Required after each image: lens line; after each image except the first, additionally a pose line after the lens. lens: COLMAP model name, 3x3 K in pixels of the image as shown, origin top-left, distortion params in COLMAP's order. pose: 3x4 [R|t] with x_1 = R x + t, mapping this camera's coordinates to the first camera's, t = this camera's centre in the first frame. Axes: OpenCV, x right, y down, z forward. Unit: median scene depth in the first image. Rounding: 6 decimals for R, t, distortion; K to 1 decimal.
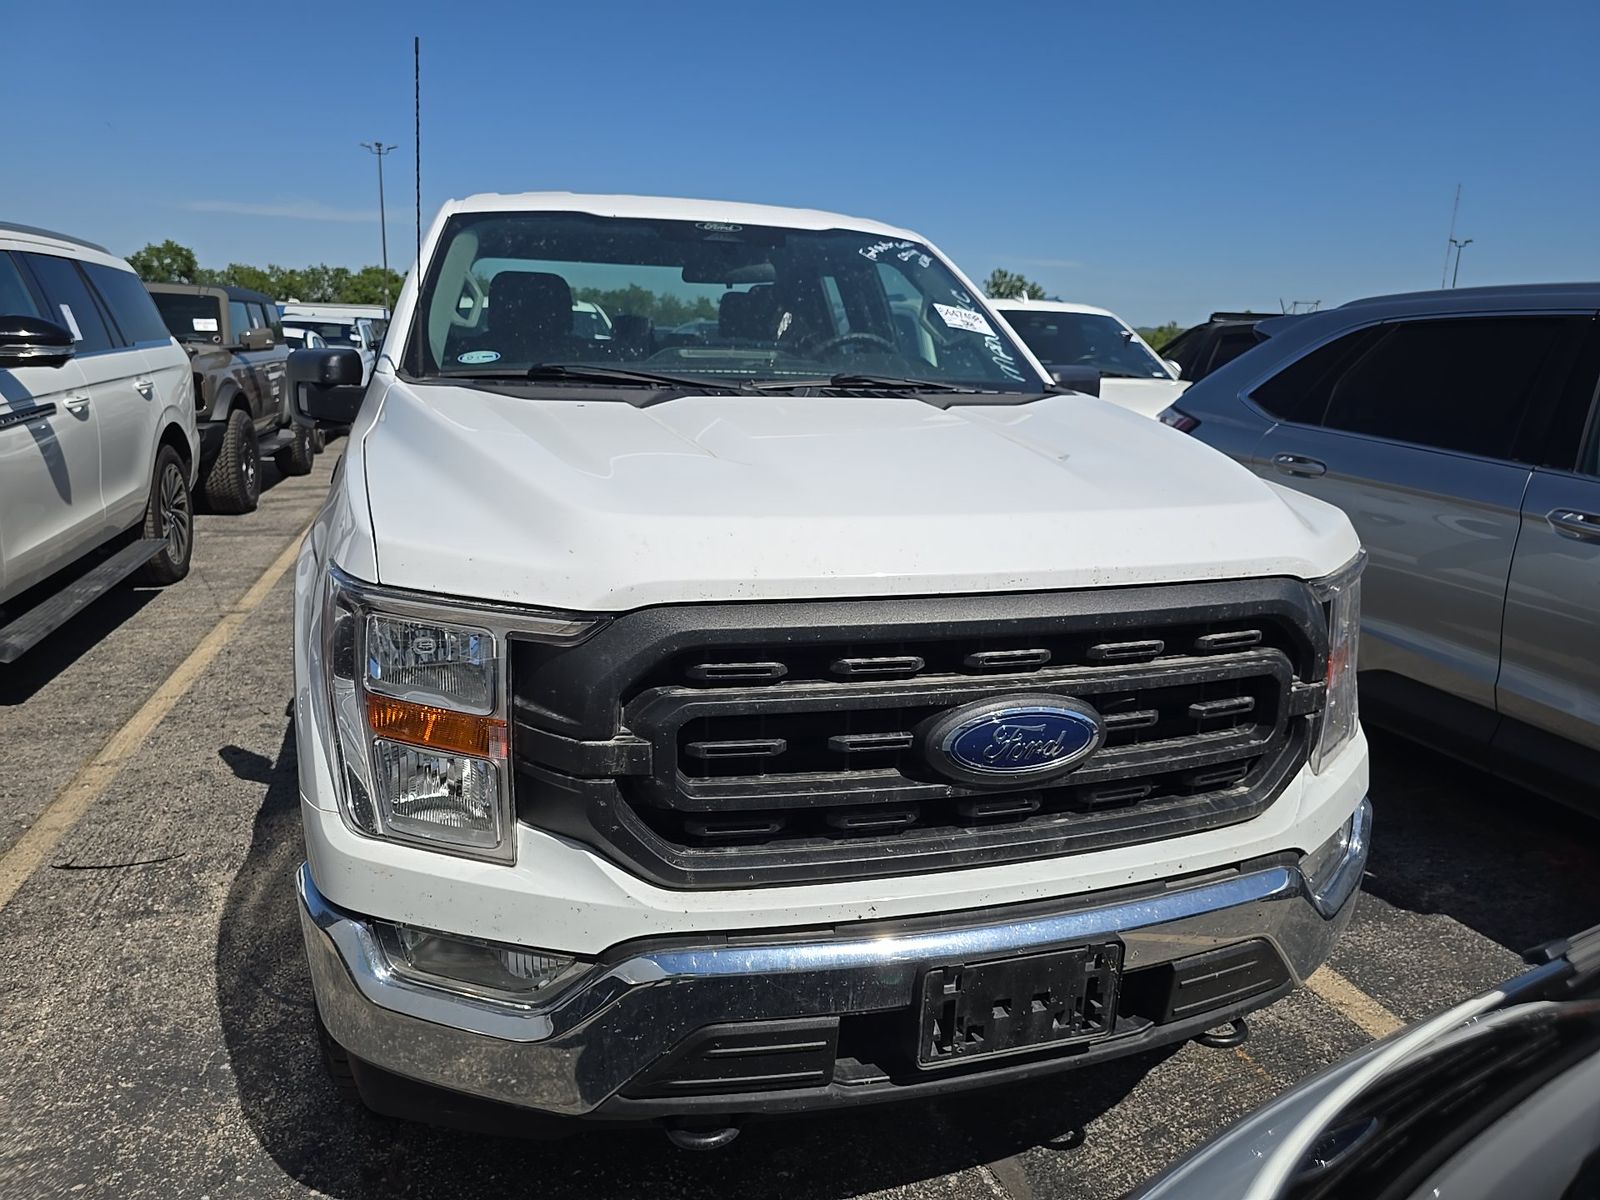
lens RADIAL K [[1095.4, 0, 820.7], [0, 1095.4, 572.8], [0, 0, 1]] dist [0.055056, -0.060983]
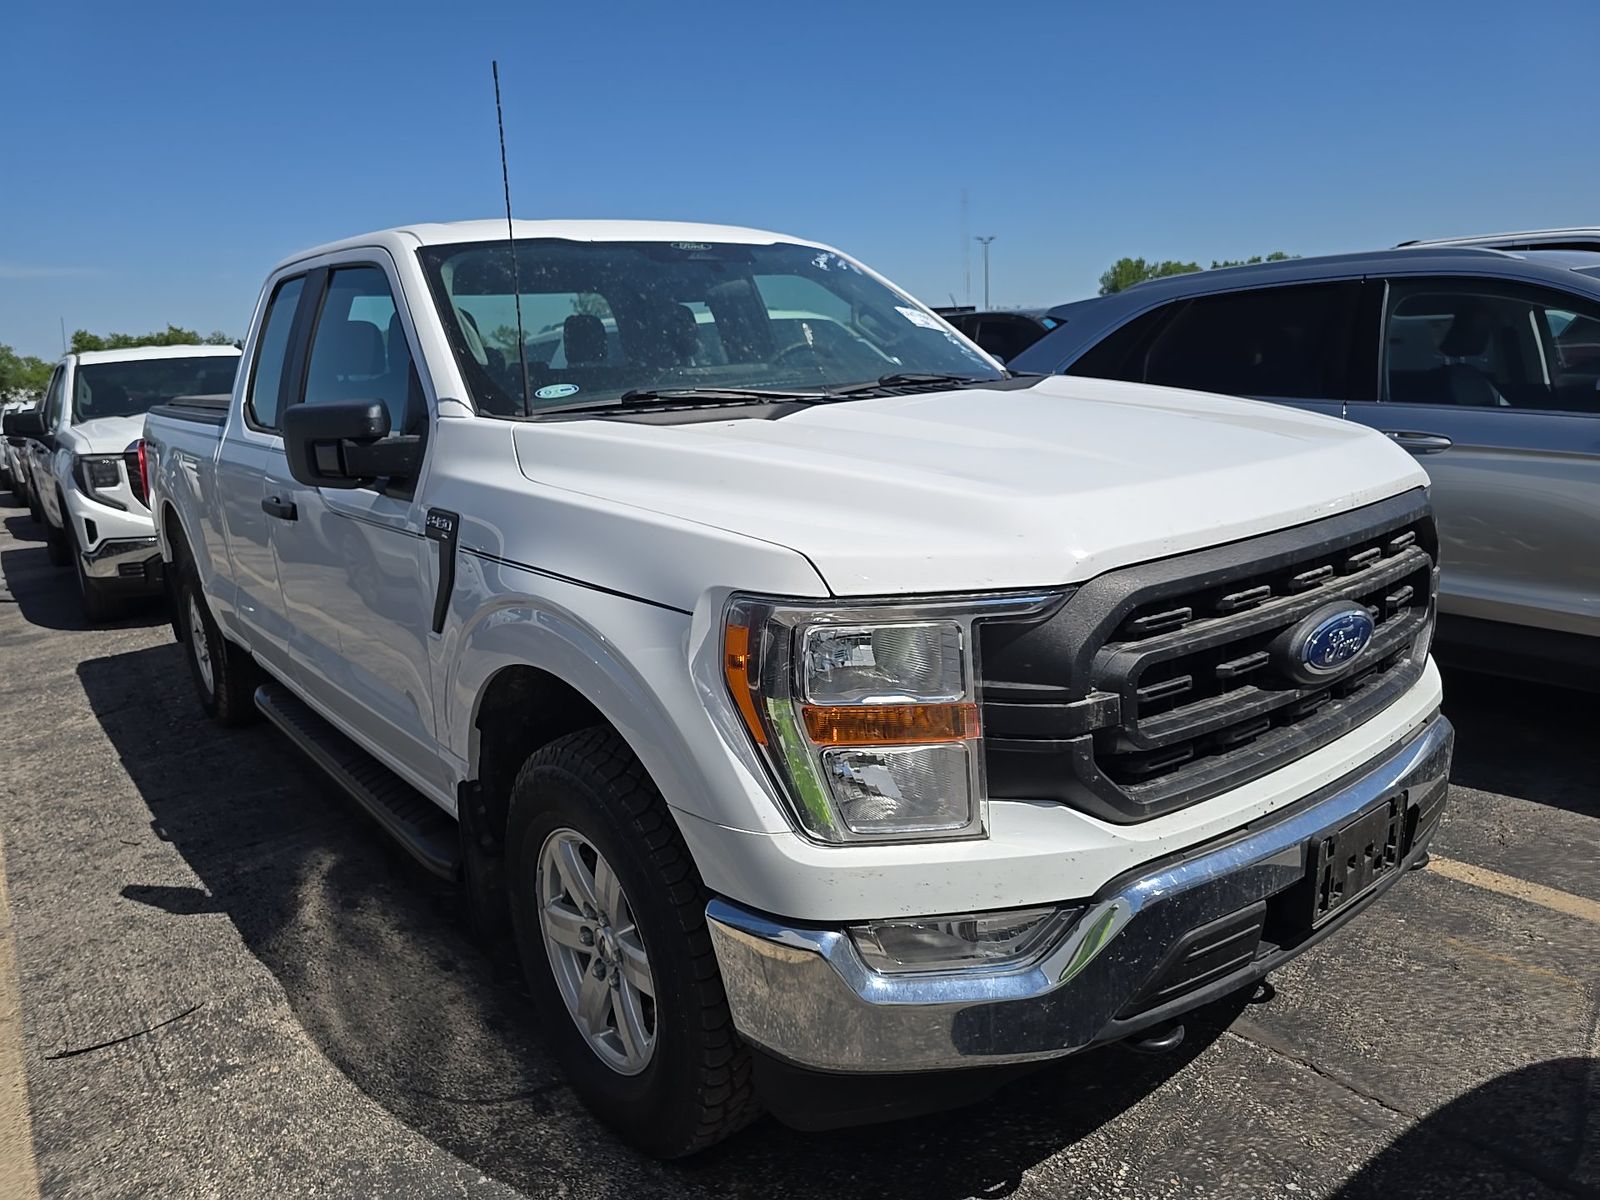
lens RADIAL K [[1095.4, 0, 820.7], [0, 1095.4, 572.8], [0, 0, 1]] dist [0.055056, -0.060983]
pose [[0.930084, -0.150864, 0.334937, -0.733762], [0.154749, 0.987836, 0.015224, -0.029290], [-0.333160, 0.037671, 0.942117, 0.038212]]
